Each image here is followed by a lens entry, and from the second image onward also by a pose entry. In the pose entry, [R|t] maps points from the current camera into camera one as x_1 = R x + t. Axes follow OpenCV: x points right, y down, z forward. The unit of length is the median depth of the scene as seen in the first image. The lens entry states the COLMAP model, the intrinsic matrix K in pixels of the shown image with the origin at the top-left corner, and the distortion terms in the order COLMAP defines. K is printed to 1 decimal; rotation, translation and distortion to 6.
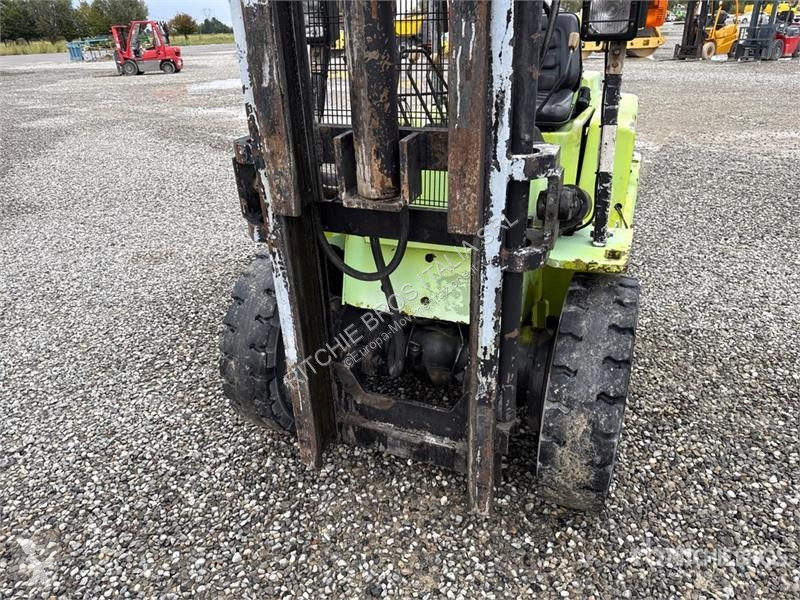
lens RADIAL K [[550.0, 0, 399.7], [0, 550.0, 287.4], [0, 0, 1]] dist [0.175150, -0.117112]
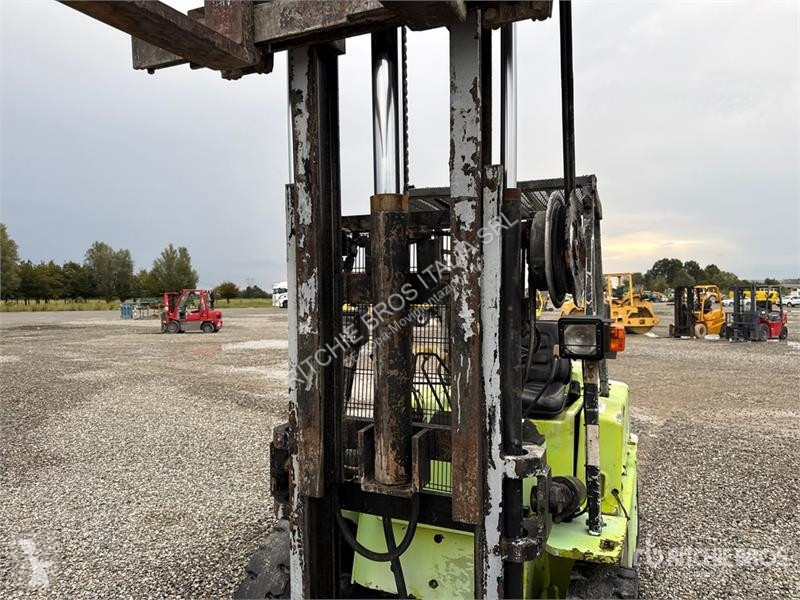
lens RADIAL K [[562.9, 0, 405.9], [0, 562.9, 315.2], [0, 0, 1]] dist [0.063645, -0.047352]
pose [[0.999274, 0.030689, -0.022584, 0.002129], [-0.037009, 0.922746, -0.383628, -0.015176], [0.009066, 0.384185, 0.923212, -0.090524]]
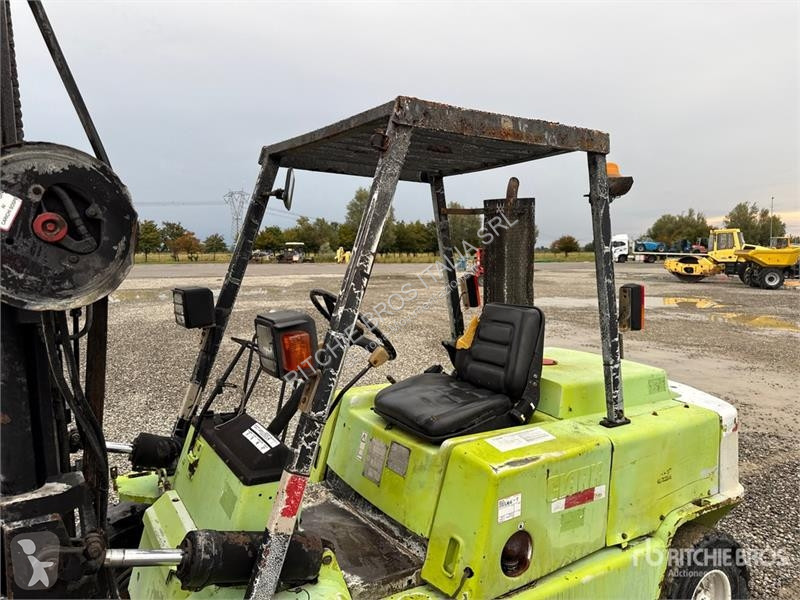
lens RADIAL K [[560.7, 0, 400.0], [0, 560.7, 300.0], [0, 0, 1]] dist [0.136030, -0.236884]
pose [[0.808441, 0.083472, -0.582629, 0.485152], [-0.267419, 0.933913, -0.237264, -0.185341], [0.524319, 0.347620, 0.777335, 0.185516]]
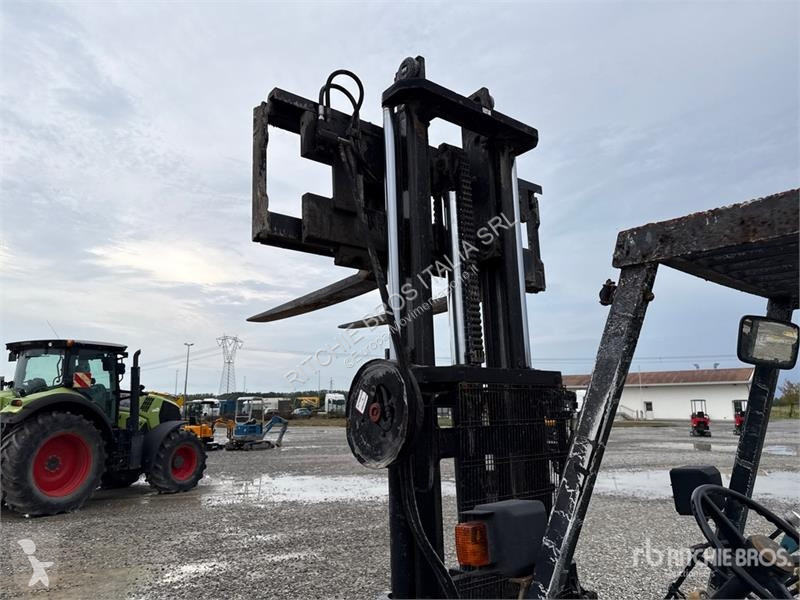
lens RADIAL K [[567.8, 0, 396.2], [0, 567.8, 302.3], [0, 0, 1]] dist [0.047235, -0.049160]
pose [[-0.496415, -0.117108, -0.860150, 0.567591], [-0.338247, 0.938640, 0.067417, -0.381107], [0.799475, 0.324410, -0.505567, 0.559332]]
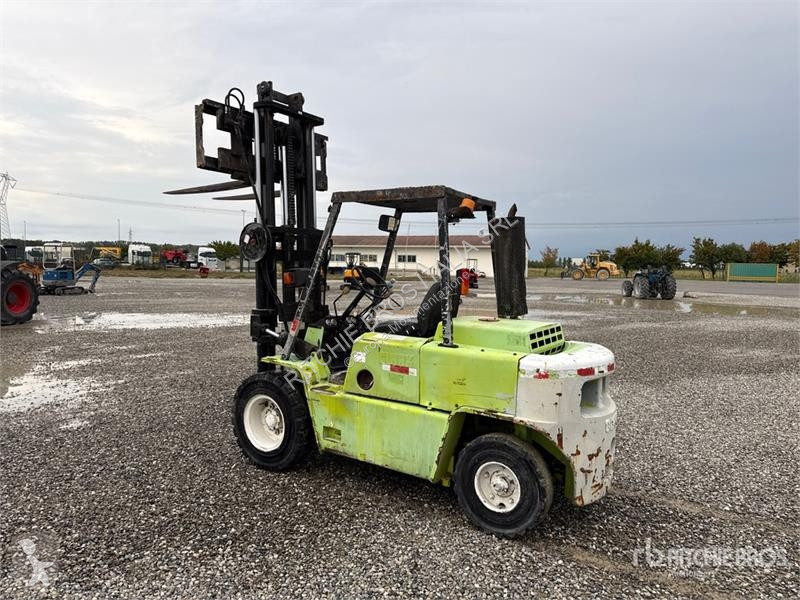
lens RADIAL K [[567.8, 0, 396.2], [0, 567.8, 302.3], [0, 0, 1]] dist [0.047235, -0.049160]
pose [[-0.195685, 0.098353, -0.975722, 1.420233], [-0.417093, 0.892135, 0.173577, -0.500139], [0.887548, 0.440933, -0.133555, 0.872696]]
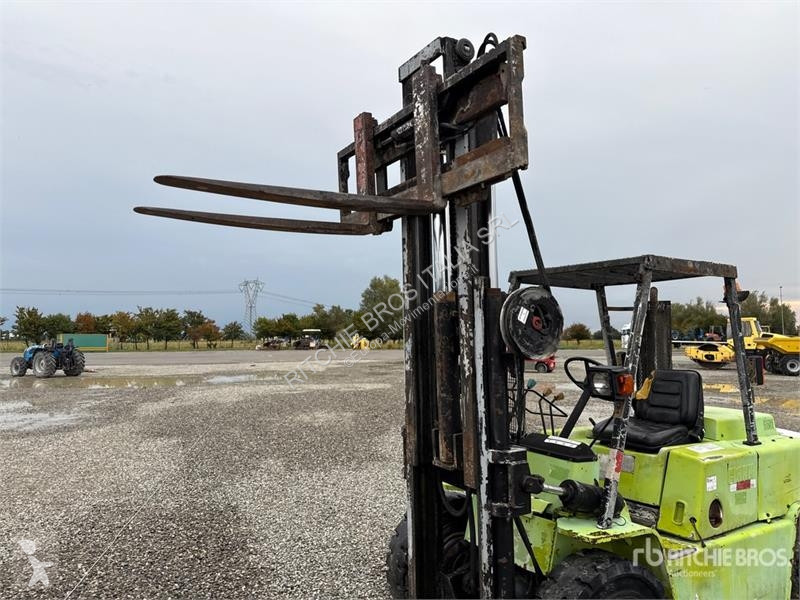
lens RADIAL K [[567.8, 0, 396.2], [0, 567.8, 302.3], [0, 0, 1]] dist [0.047235, -0.049160]
pose [[0.799575, -0.004364, -0.600551, 0.426955], [-0.272785, 0.888230, -0.369642, 0.051638], [0.535041, 0.459377, 0.709016, -0.316450]]
